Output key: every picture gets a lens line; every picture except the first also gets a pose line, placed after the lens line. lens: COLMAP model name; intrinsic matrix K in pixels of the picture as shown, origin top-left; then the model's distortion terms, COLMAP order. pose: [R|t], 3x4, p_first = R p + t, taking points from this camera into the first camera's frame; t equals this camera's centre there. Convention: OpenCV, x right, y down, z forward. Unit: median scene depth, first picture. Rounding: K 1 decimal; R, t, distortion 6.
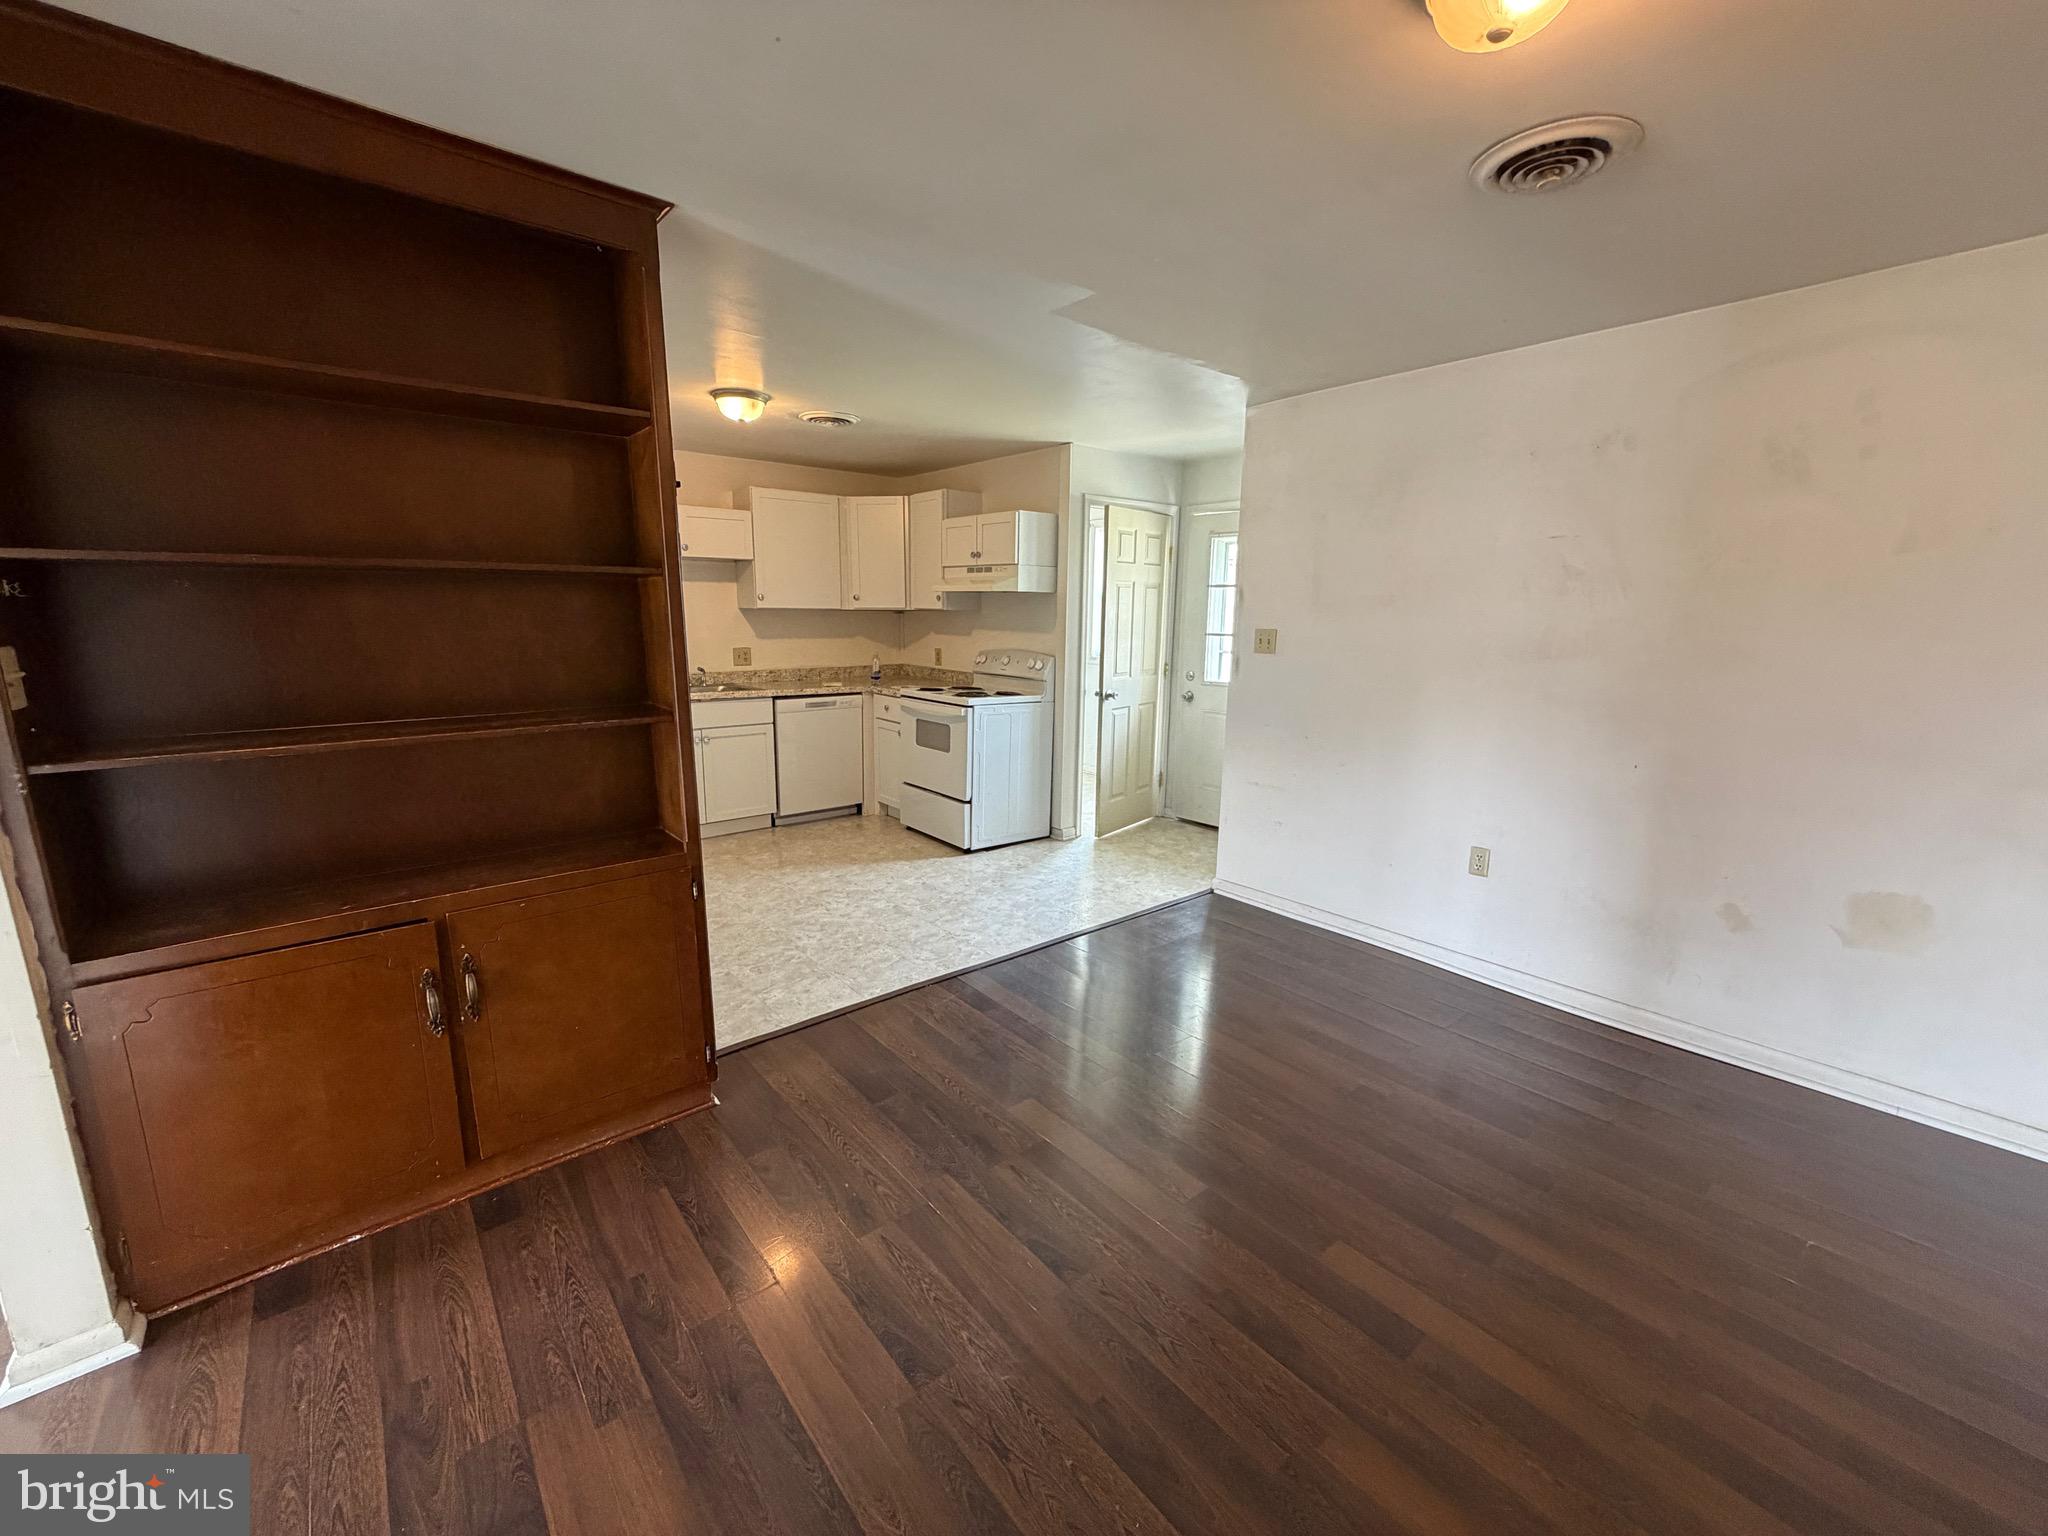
lens RADIAL K [[814.9, 0, 1018.5], [0, 814.9, 770.5], [0, 0, 1]] dist [0.000313, -0.000088]
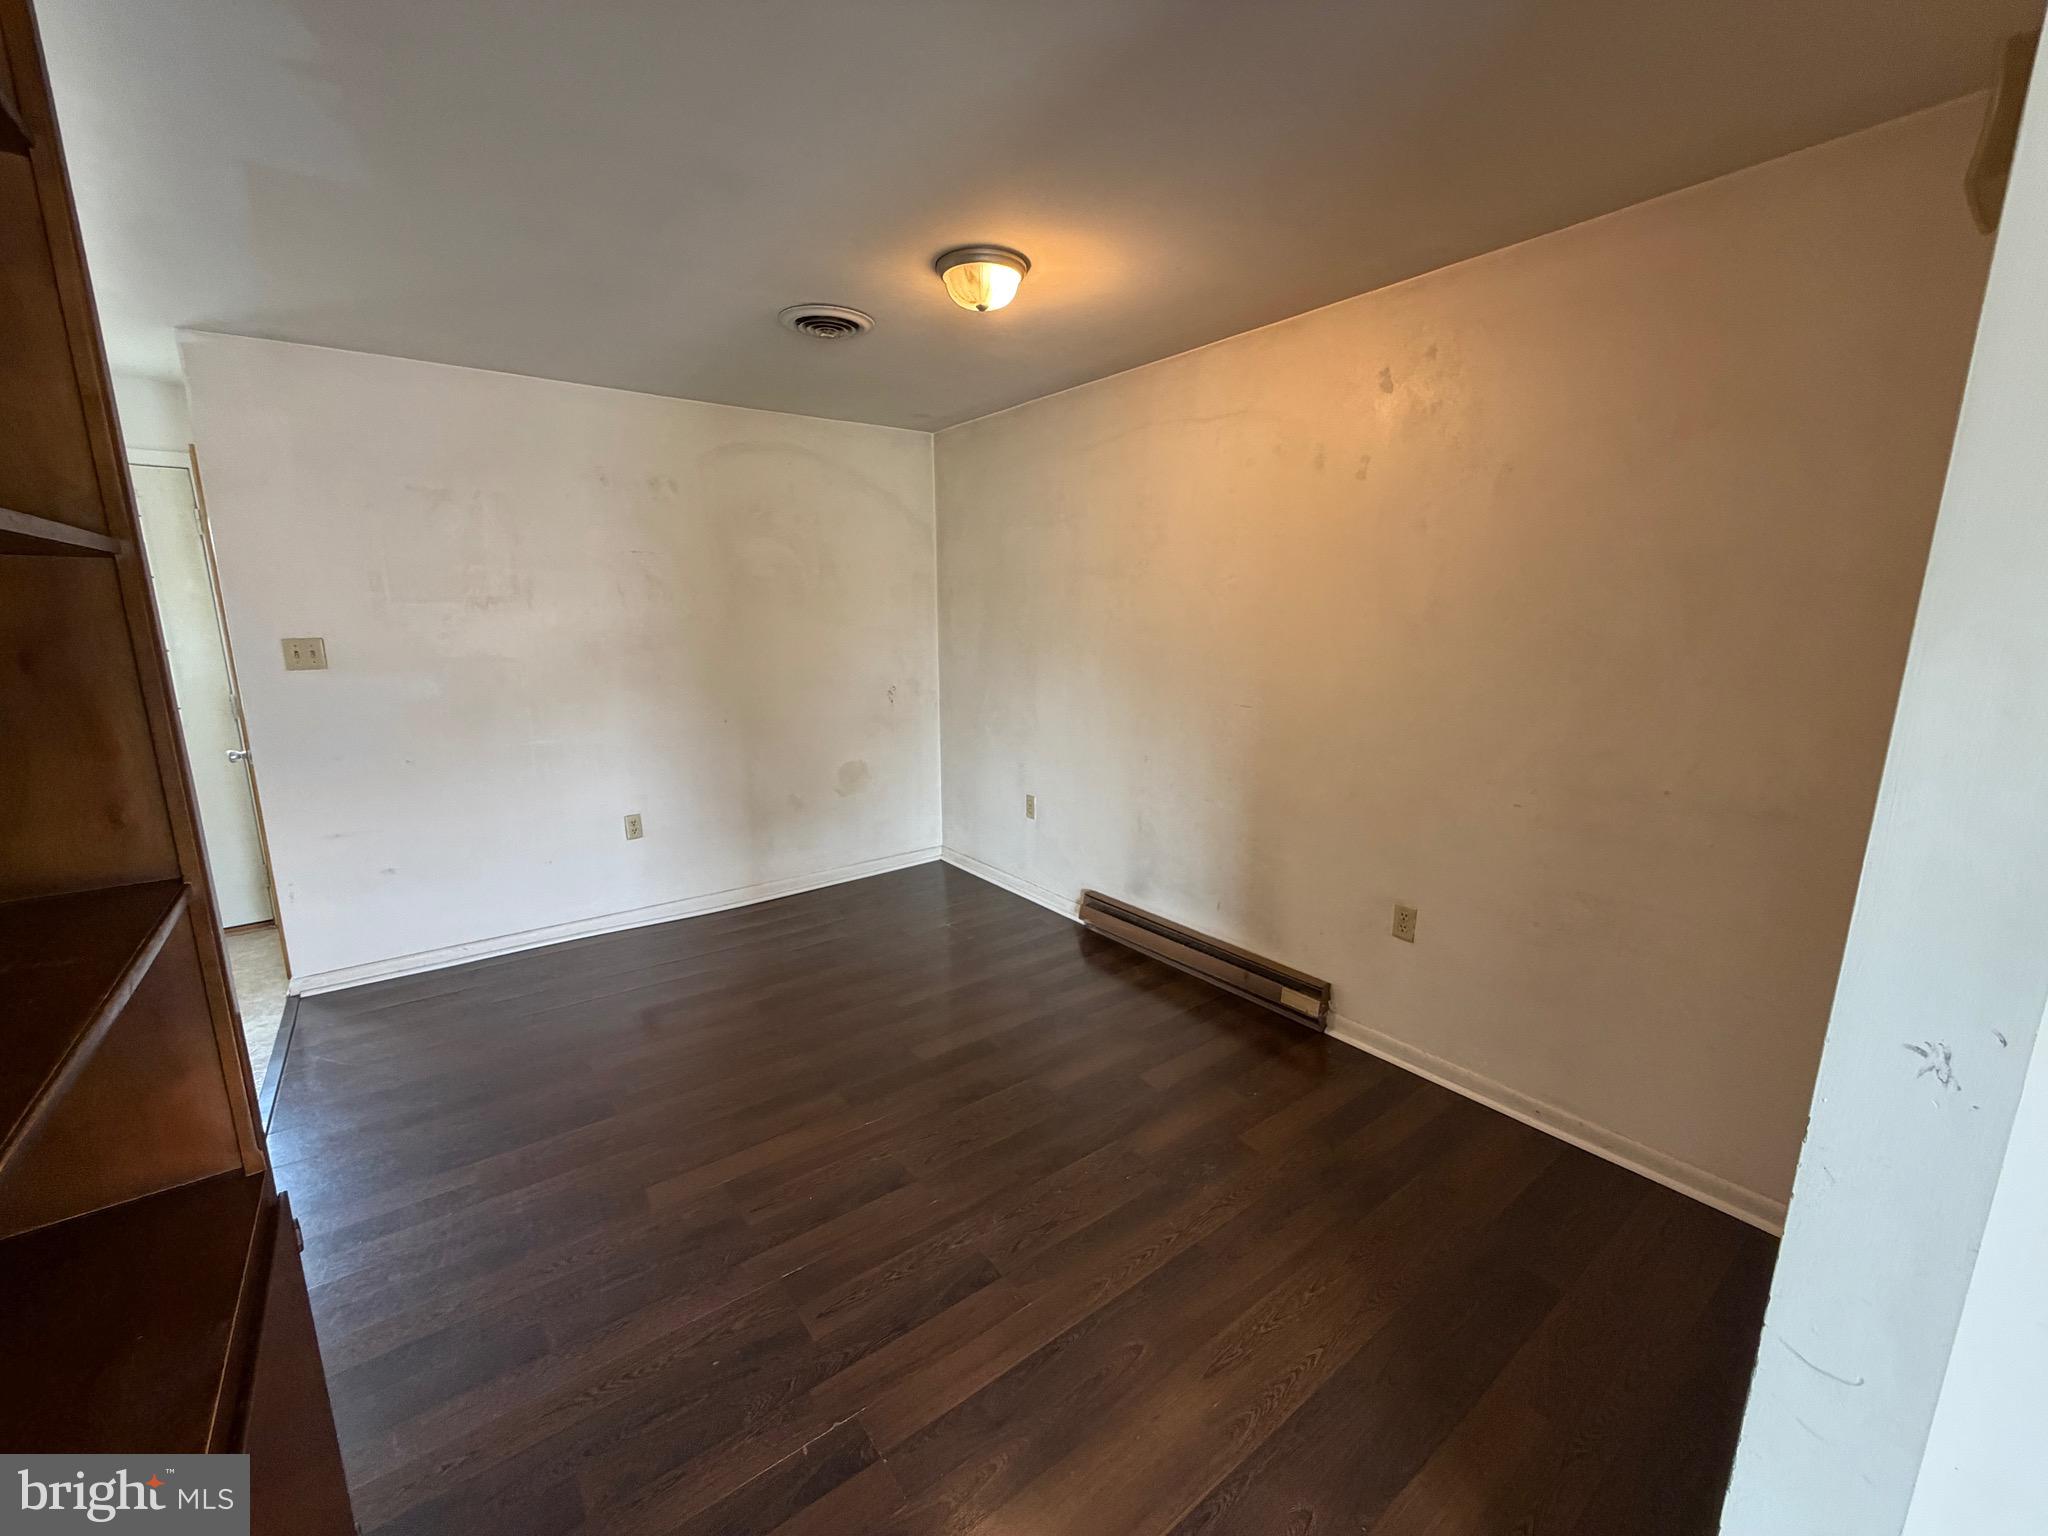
lens RADIAL K [[814.9, 0, 1018.5], [0, 814.9, 770.5], [0, 0, 1]] dist [0.000313, -0.000088]
pose [[0.043993, -0.202466, 0.978301, -0.706002], [0.195769, 0.962010, 0.190291, -0.105049], [-0.979663, 0.183150, 0.081958, 0.462063]]
